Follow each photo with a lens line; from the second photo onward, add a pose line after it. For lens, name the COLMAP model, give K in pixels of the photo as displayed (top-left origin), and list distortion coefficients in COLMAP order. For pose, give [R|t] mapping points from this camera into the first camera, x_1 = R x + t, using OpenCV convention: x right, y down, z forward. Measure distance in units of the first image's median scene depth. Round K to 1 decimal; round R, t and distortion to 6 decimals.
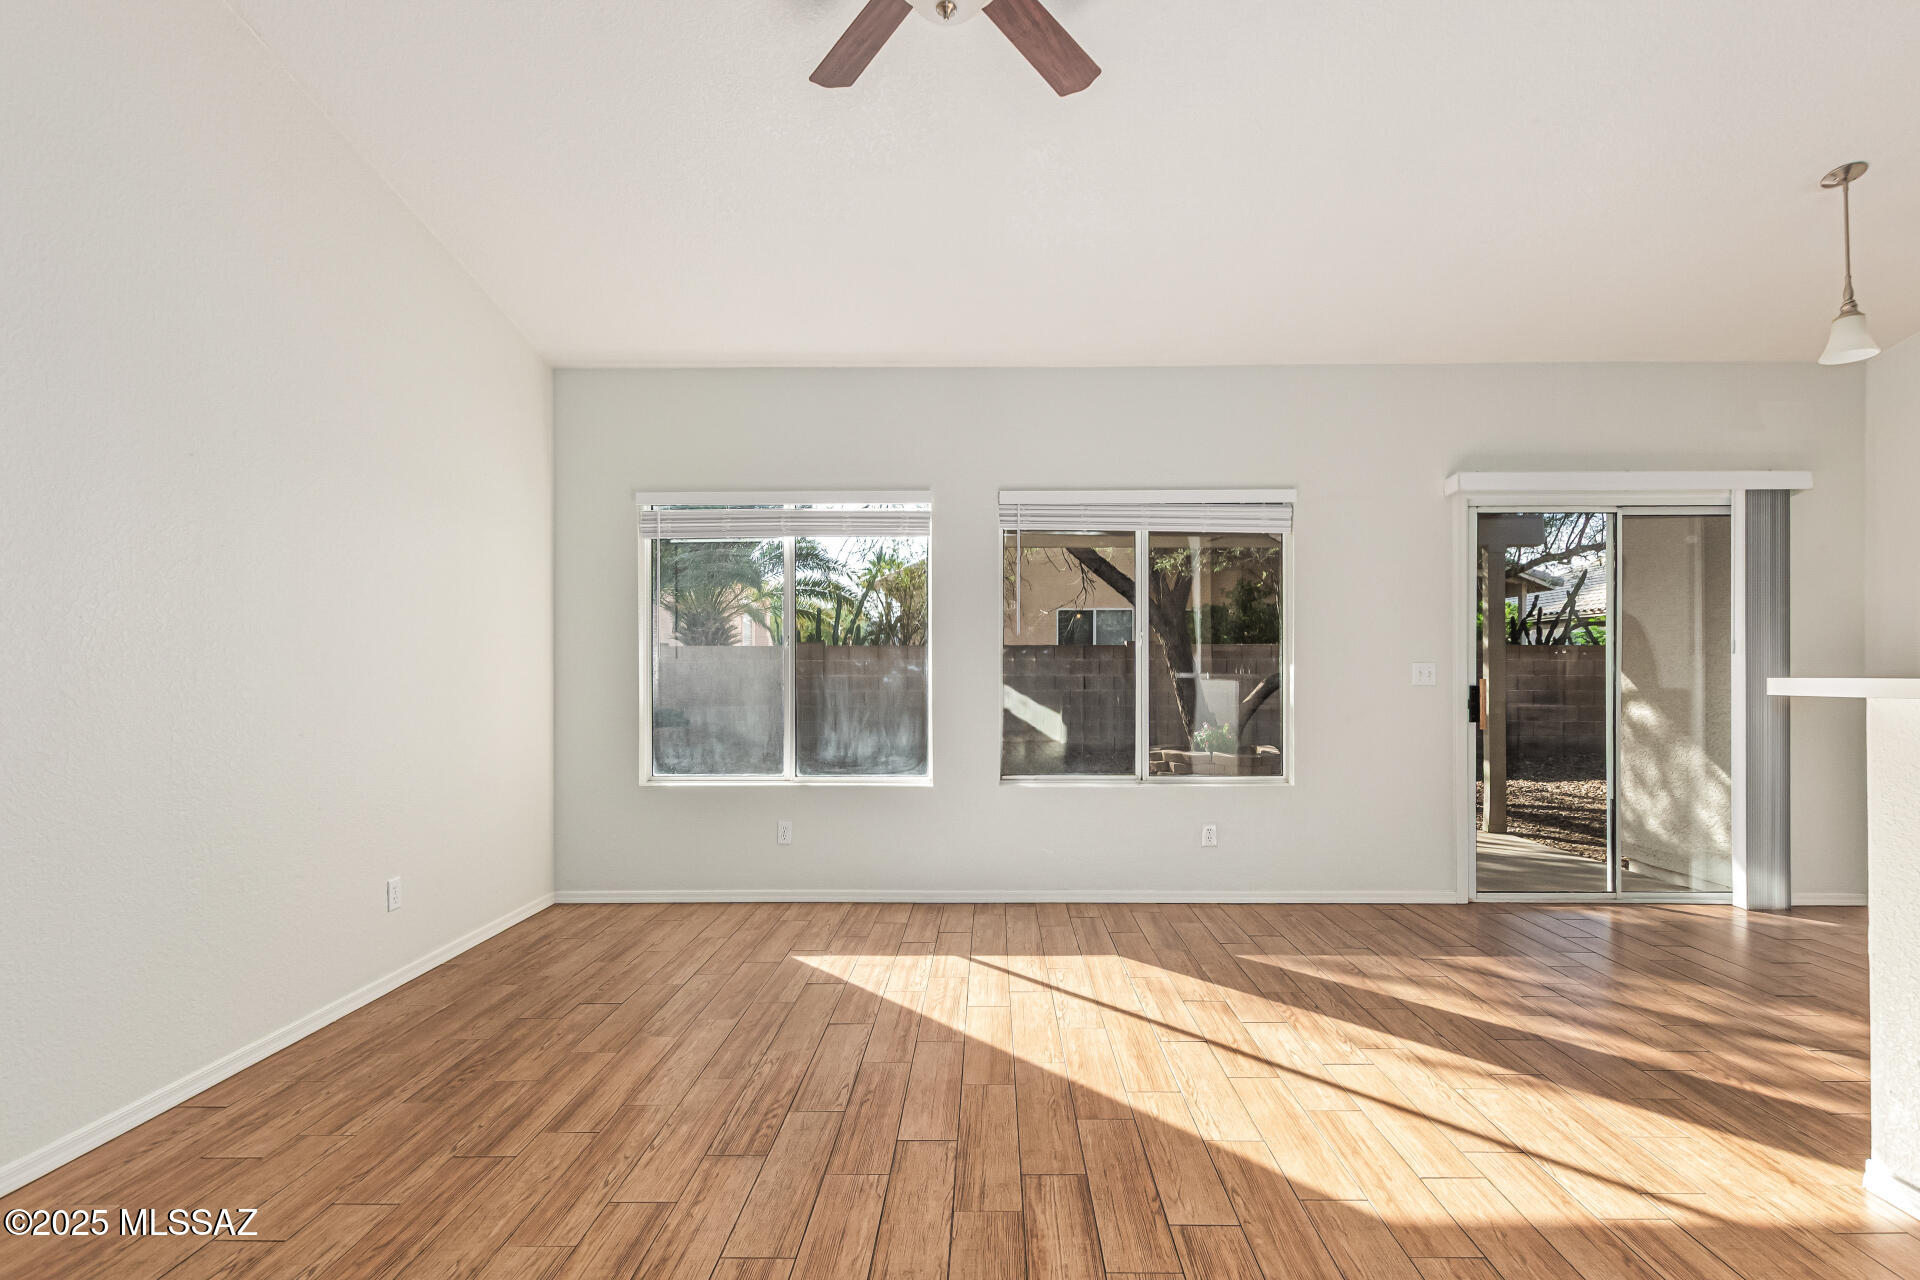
lens RADIAL K [[915.6, 0, 985.0], [0, 915.6, 677.1], [0, 0, 1]] dist [0.014774, -0.006219]
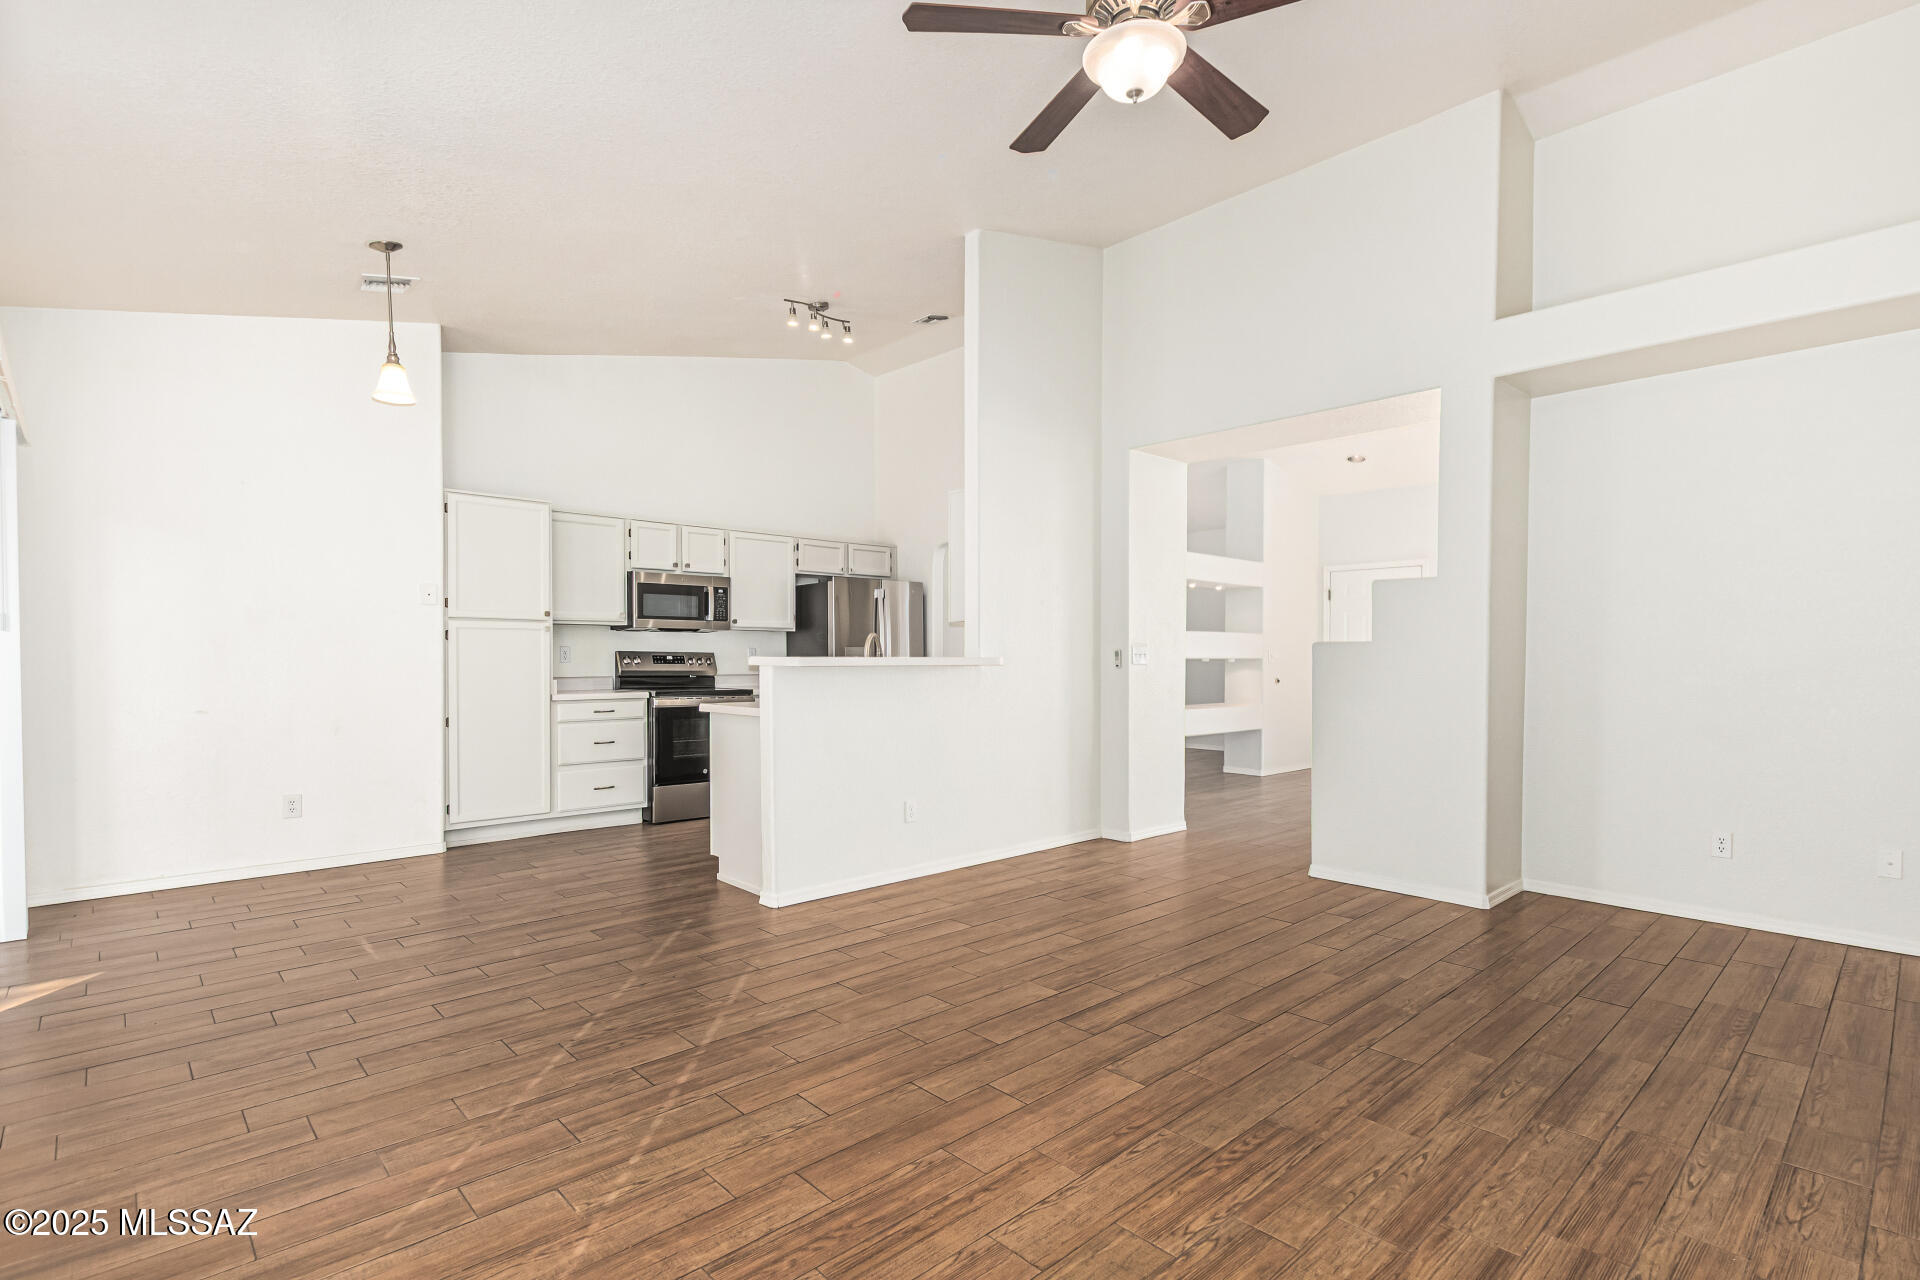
lens RADIAL K [[915.6, 0, 976.6], [0, 915.6, 673.3], [0, 0, 1]] dist [0.014774, -0.006219]
pose [[-0.695371, -0.016582, 0.718460, -0.659678], [0.001951, 0.999687, 0.024960, -0.008757], [-0.718648, 0.018758, -0.695121, 1.715673]]
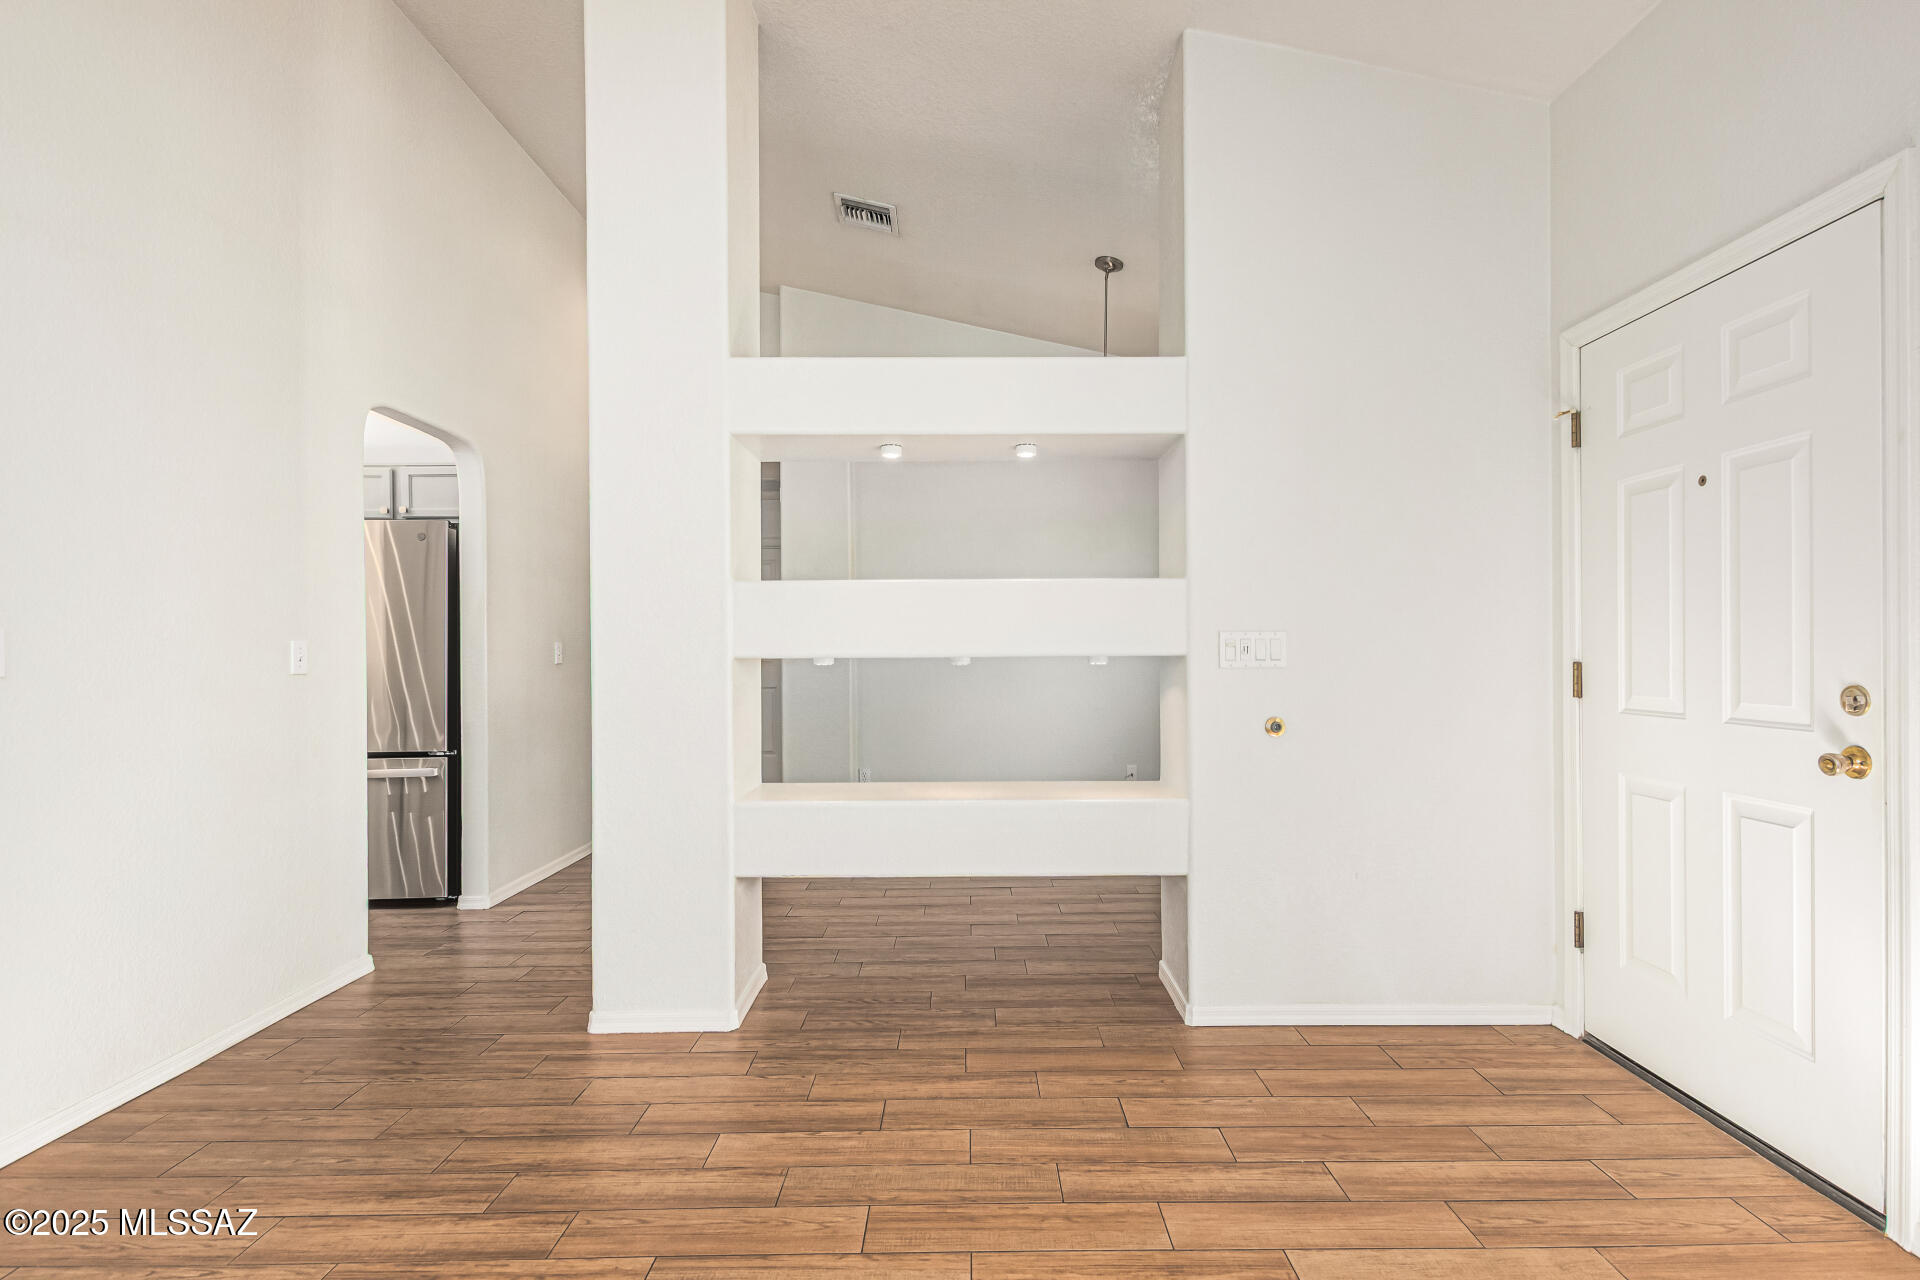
lens RADIAL K [[915.6, 0, 980.4], [0, 915.6, 656.6], [0, 0, 1]] dist [0.014774, -0.006219]
pose [[-0.015709, -0.009823, 0.999828, -0.015870], [0.014936, 0.999838, 0.010058, 0.010662], [-0.999765, 0.015091, -0.015560, -1.258517]]
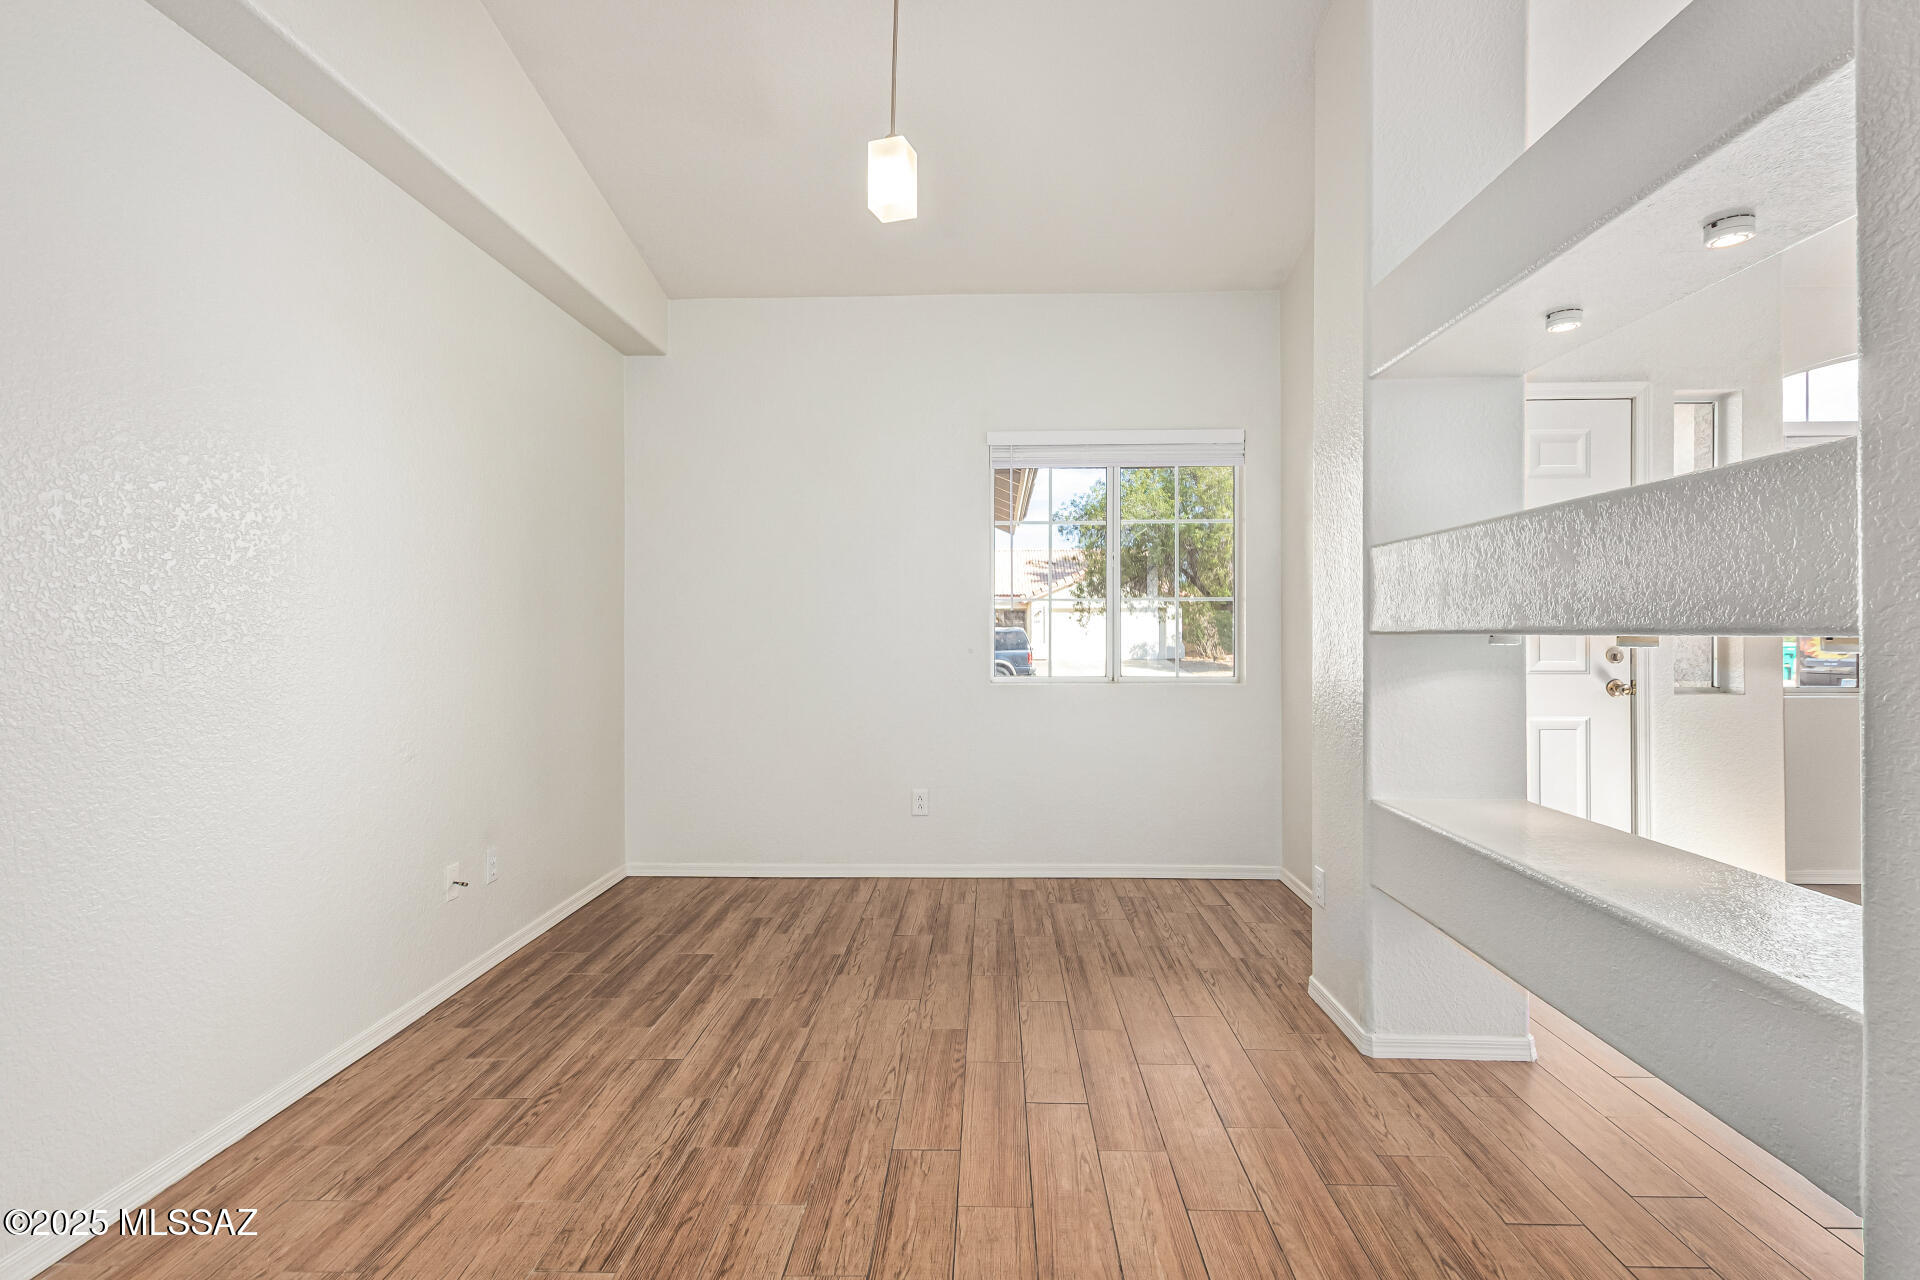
lens RADIAL K [[915.6, 0, 957.2], [0, 915.6, 627.2], [0, 0, 1]] dist [0.014774, -0.006219]
pose [[-0.999406, -0.001558, 0.034433, 1.687792], [-0.001169, 0.999935, 0.011317, 0.005678], [-0.034449, 0.011270, -0.999343, -0.523349]]
